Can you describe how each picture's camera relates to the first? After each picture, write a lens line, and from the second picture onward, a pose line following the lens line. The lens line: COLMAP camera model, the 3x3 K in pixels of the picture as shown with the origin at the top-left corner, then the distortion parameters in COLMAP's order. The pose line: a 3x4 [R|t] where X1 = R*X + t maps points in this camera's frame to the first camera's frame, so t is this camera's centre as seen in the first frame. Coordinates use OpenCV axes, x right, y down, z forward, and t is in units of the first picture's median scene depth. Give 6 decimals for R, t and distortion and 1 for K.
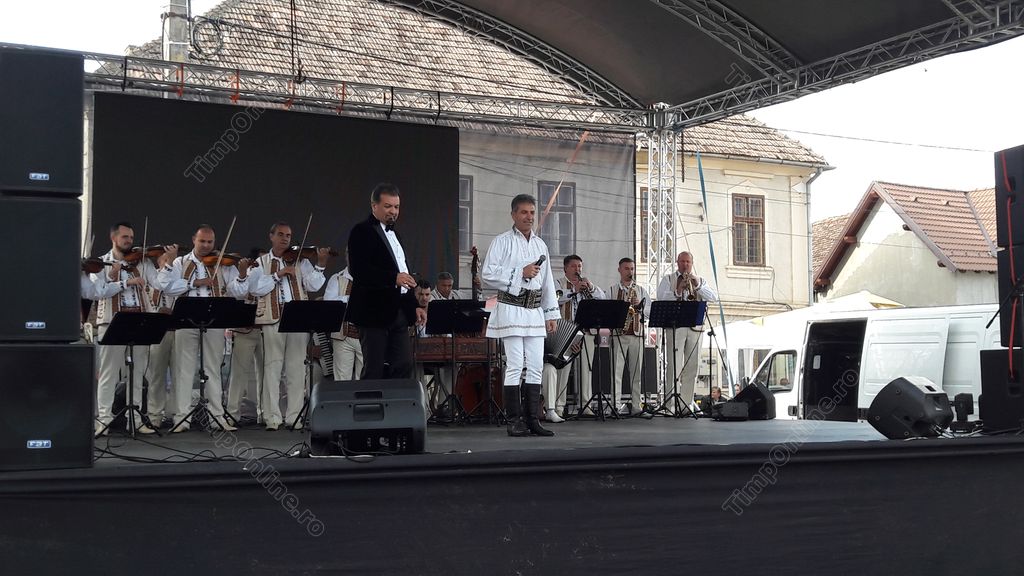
lens RADIAL K [[1377.9, 0, 508.8], [0, 1377.9, 283.3], [0, 0, 1]] dist [0.159873, 0.000000]
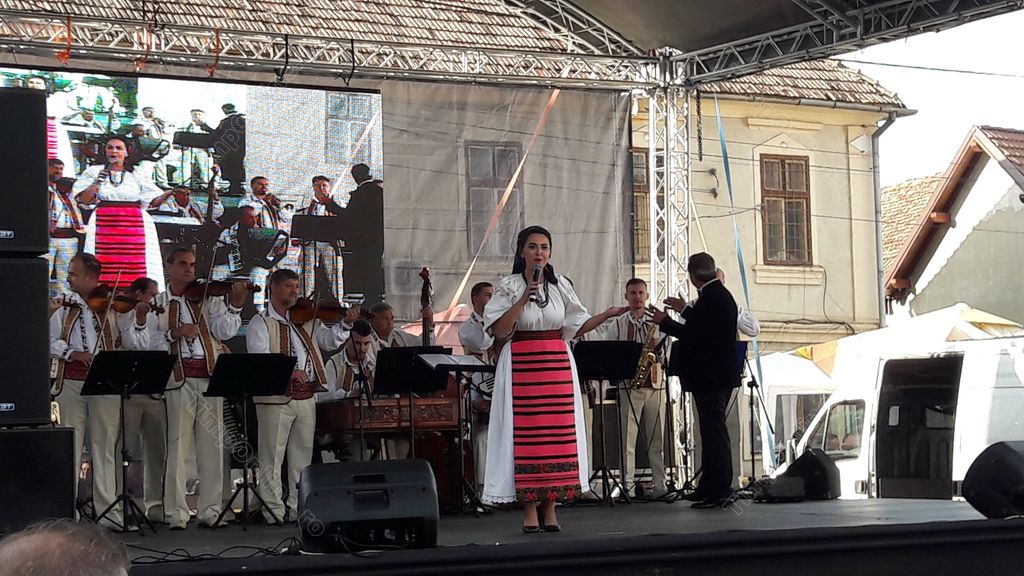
lens RADIAL K [[2388.3, 0, 503.4], [0, 2388.3, 281.1], [0, 0, 1]] dist [0.238451, 0.000000]
pose [[0.998080, -0.016979, 0.059560, -0.045872], [0.016838, 0.999854, 0.002869, -0.018330], [-0.059600, -0.001861, 0.998221, -0.197763]]
